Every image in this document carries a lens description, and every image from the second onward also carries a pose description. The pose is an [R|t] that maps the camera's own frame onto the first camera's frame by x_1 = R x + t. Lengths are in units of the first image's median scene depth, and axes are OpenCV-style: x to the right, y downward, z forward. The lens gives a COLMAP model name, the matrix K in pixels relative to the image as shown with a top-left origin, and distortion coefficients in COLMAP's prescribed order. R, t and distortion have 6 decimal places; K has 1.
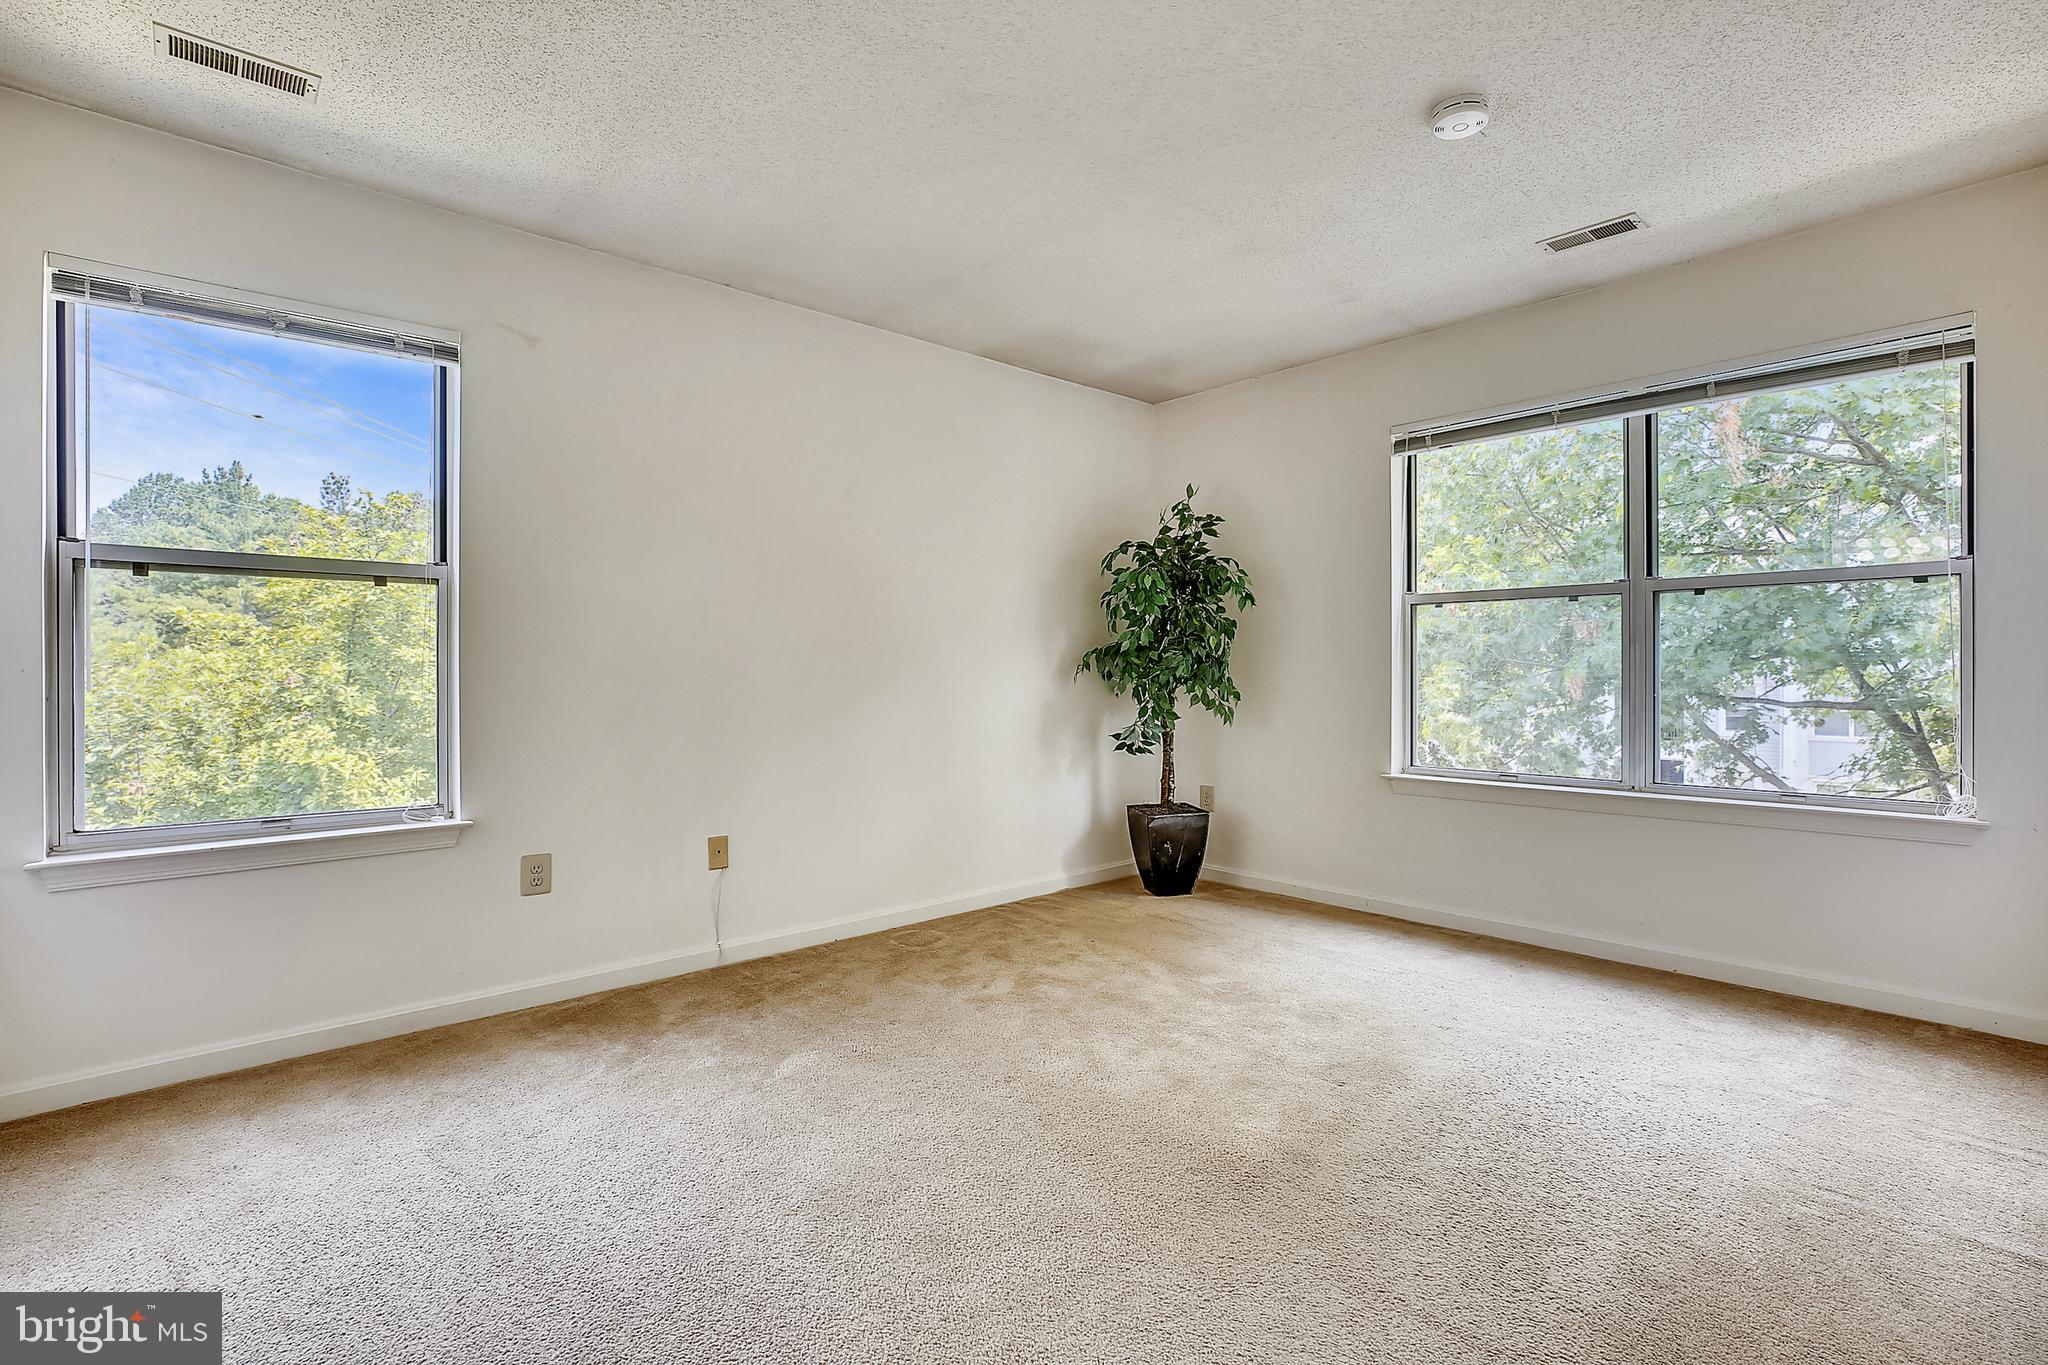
lens RADIAL K [[952.2, 0, 1033.2], [0, 952.2, 667.5], [0, 0, 1]] dist [-0.044007, 0.017190]
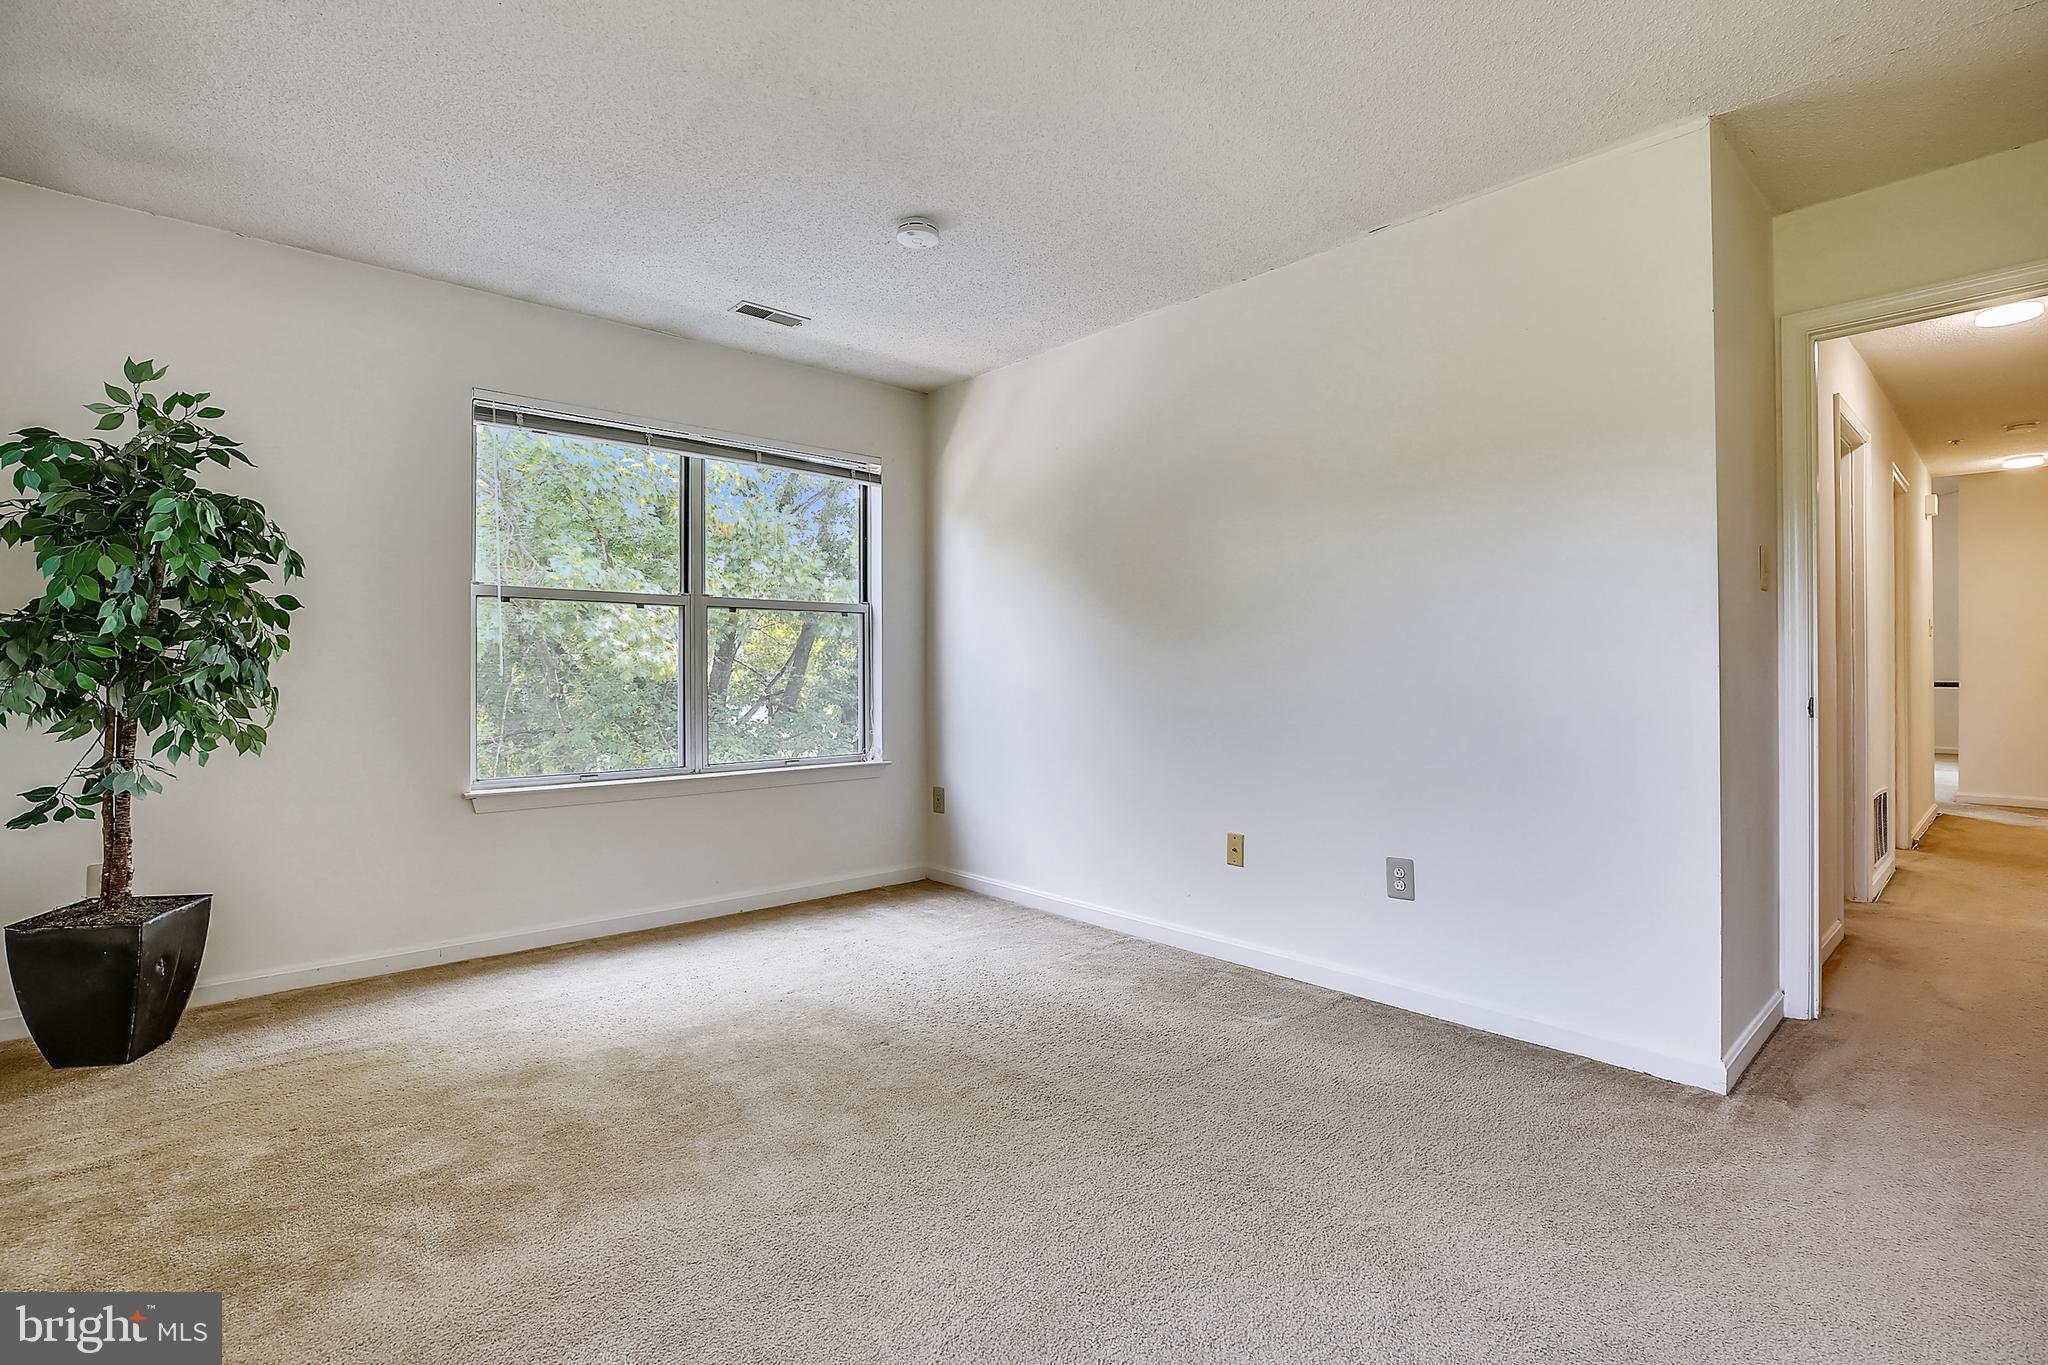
lens RADIAL K [[952.2, 0, 1033.2], [0, 952.2, 667.5], [0, 0, 1]] dist [-0.044007, 0.017190]
pose [[-0.009191, 0.004829, 0.999946, -0.539610], [-0.003176, 0.999983, -0.004859, 0.002002], [-0.999953, -0.003221, -0.009176, 0.564599]]
